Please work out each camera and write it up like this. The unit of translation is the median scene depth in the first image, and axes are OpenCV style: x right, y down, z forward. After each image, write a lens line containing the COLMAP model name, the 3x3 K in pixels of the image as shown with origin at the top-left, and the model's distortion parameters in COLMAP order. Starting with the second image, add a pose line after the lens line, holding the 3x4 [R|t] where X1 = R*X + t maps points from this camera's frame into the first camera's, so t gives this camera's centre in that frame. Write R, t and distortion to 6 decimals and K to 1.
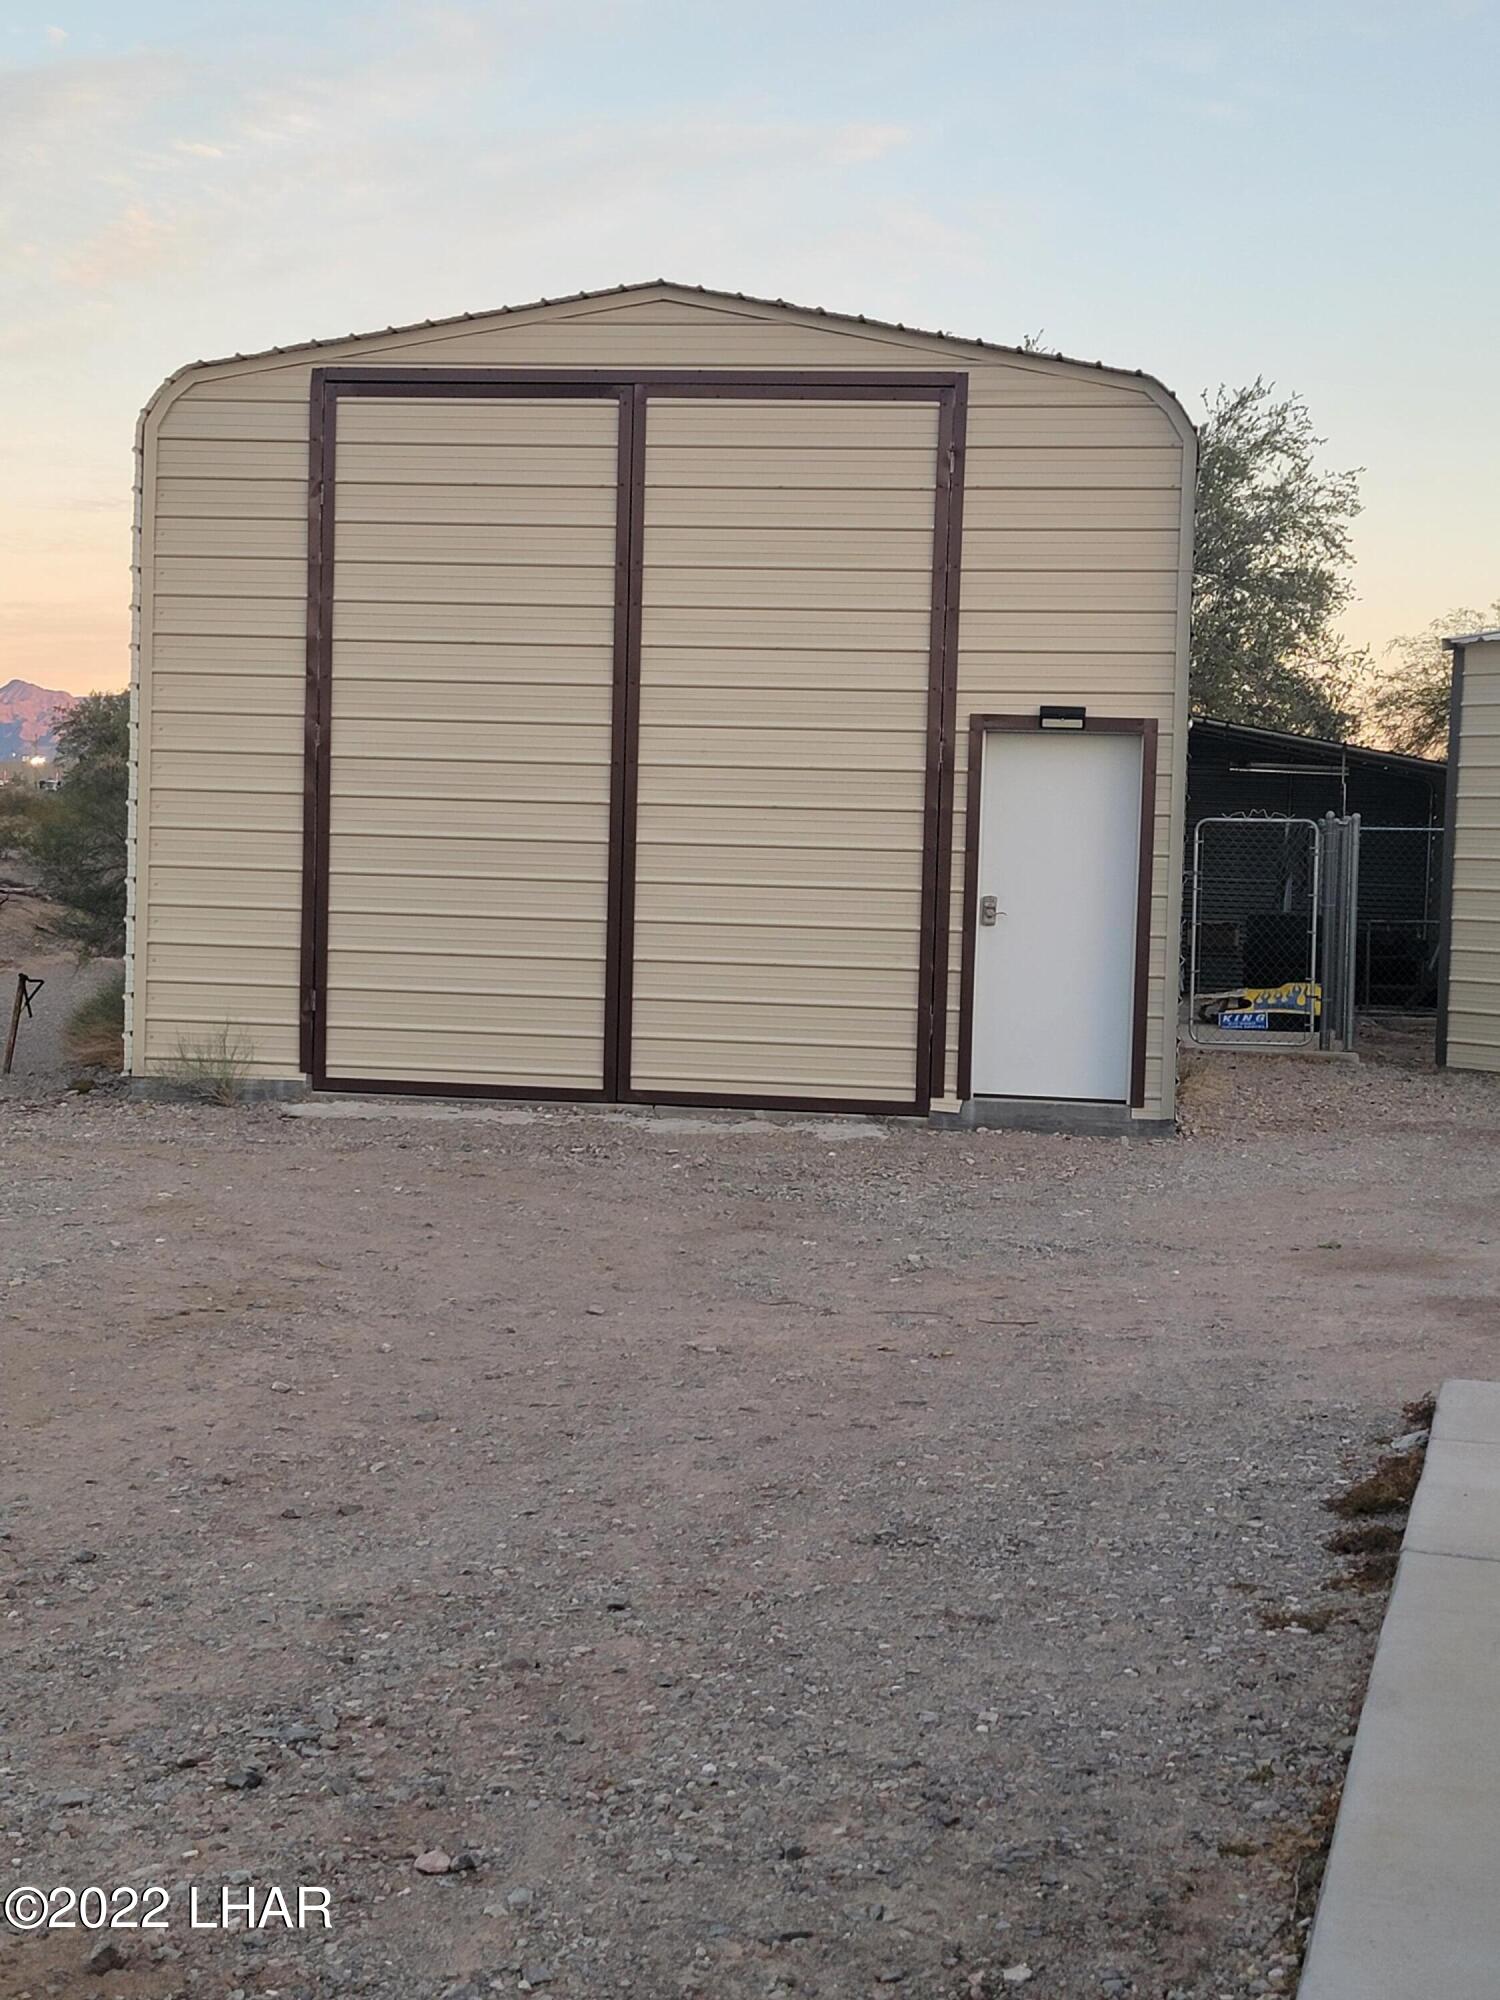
lens RADIAL K [[2695.5, 0, 730.4], [0, 2695.5, 957.3], [0, 0, 1]] dist [0.095395, -0.008815]
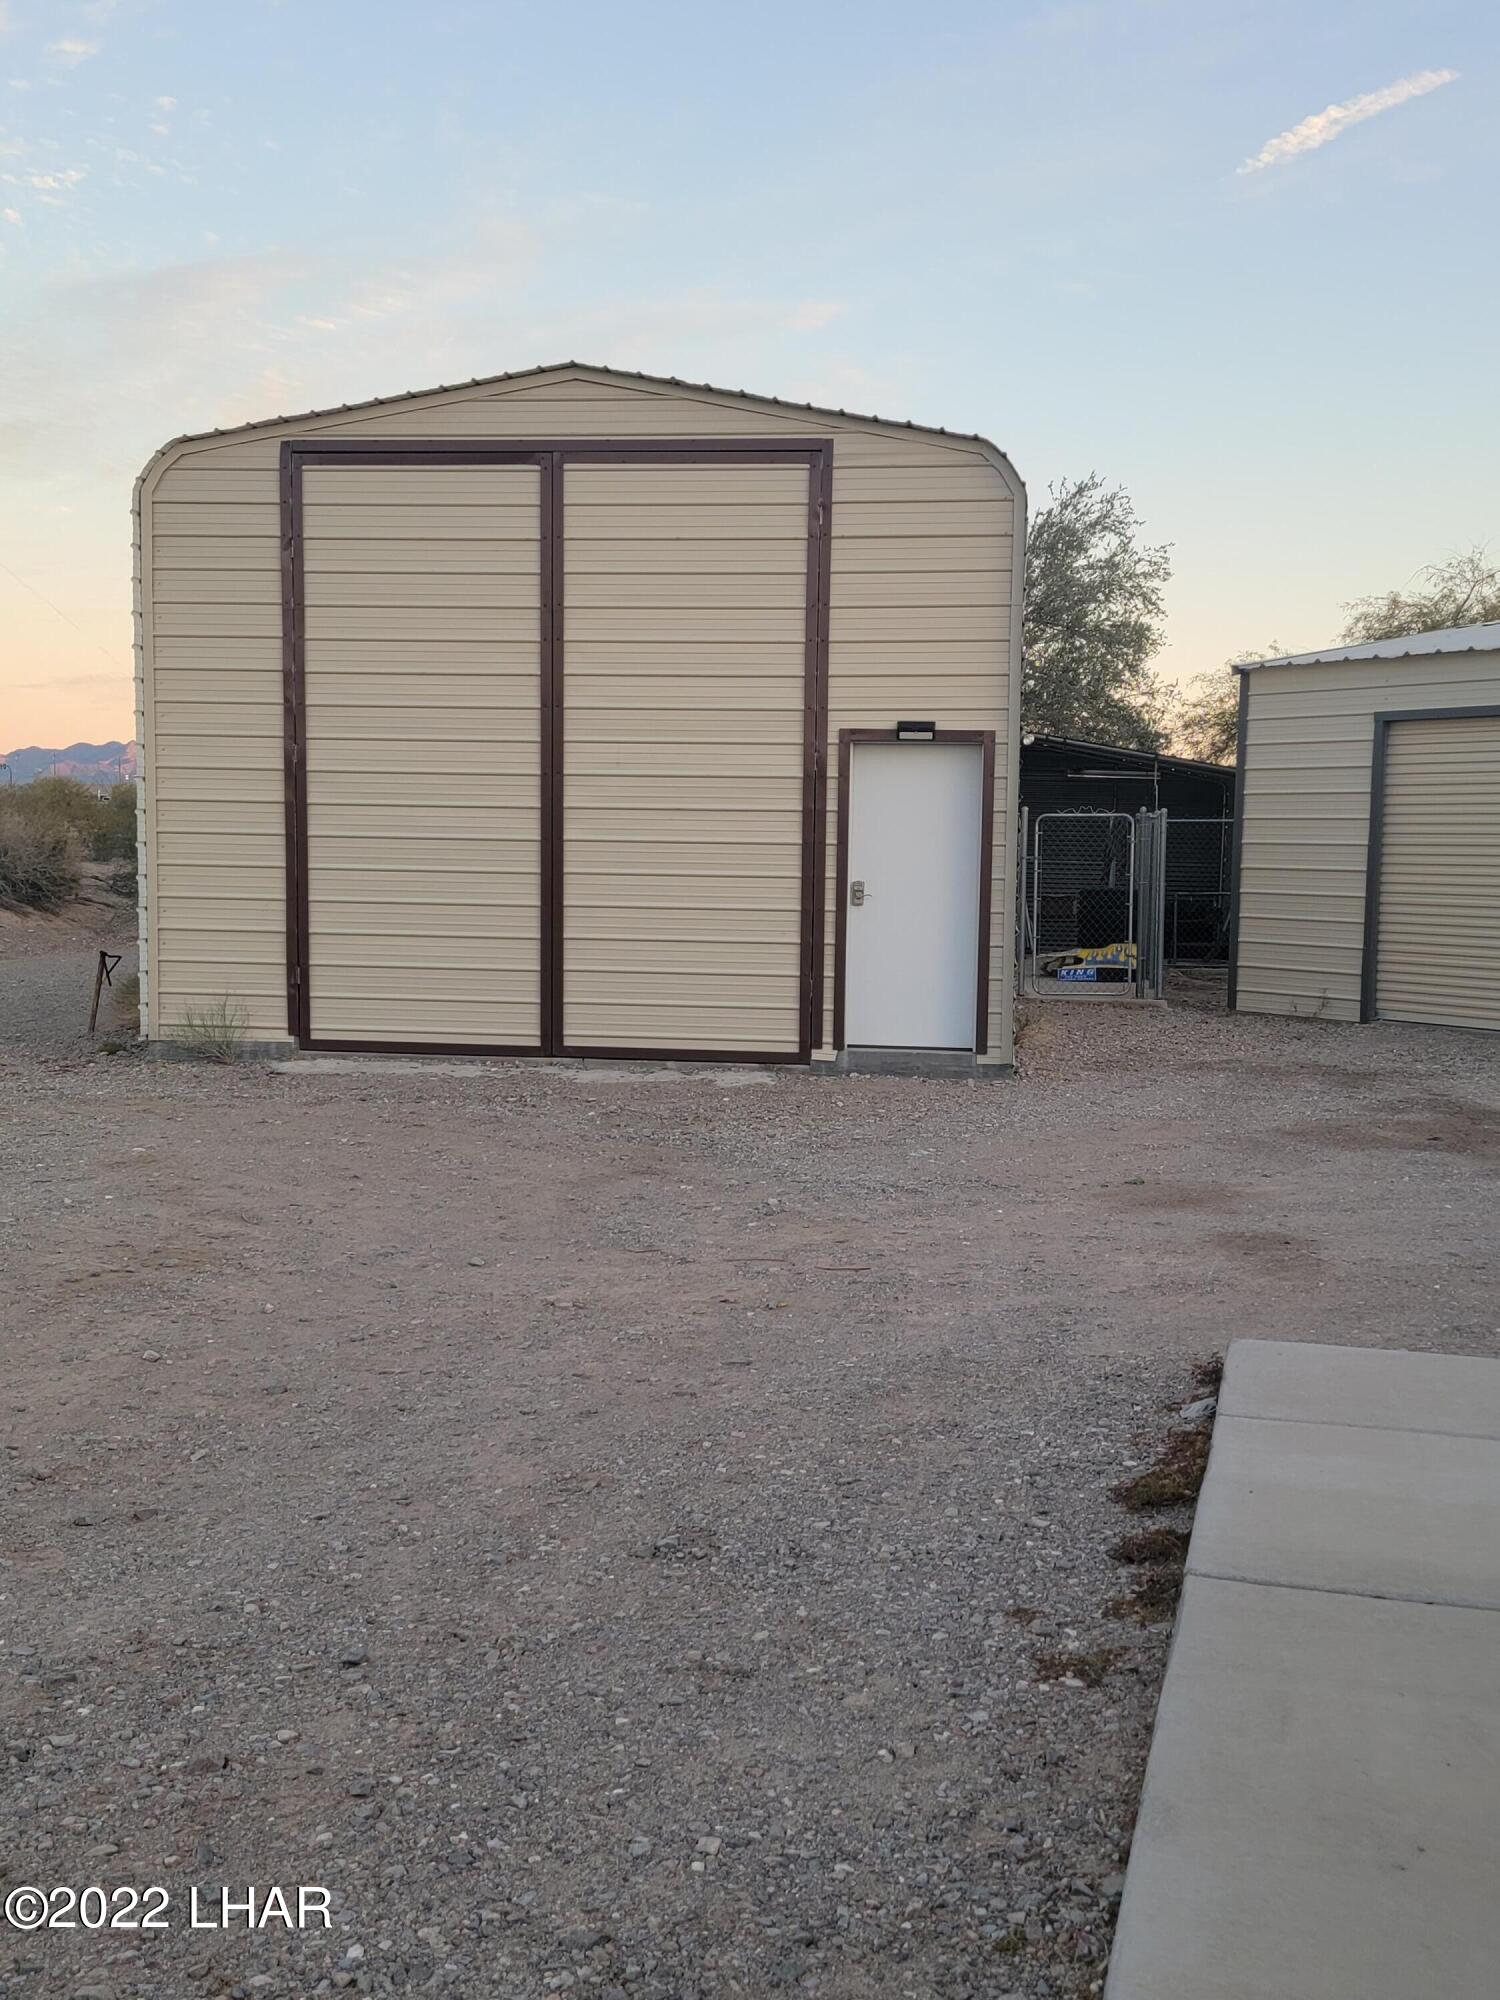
lens RADIAL K [[1981.9, 0, 750.0], [0, 1981.9, 1000.0], [0, 0, 1]] dist [0.090290, -0.019293]
pose [[0.999734, -0.015186, 0.017375, 0.031767], [0.014495, 0.999125, 0.039239, -0.005039], [-0.017956, -0.038977, 0.999079, 0.115326]]
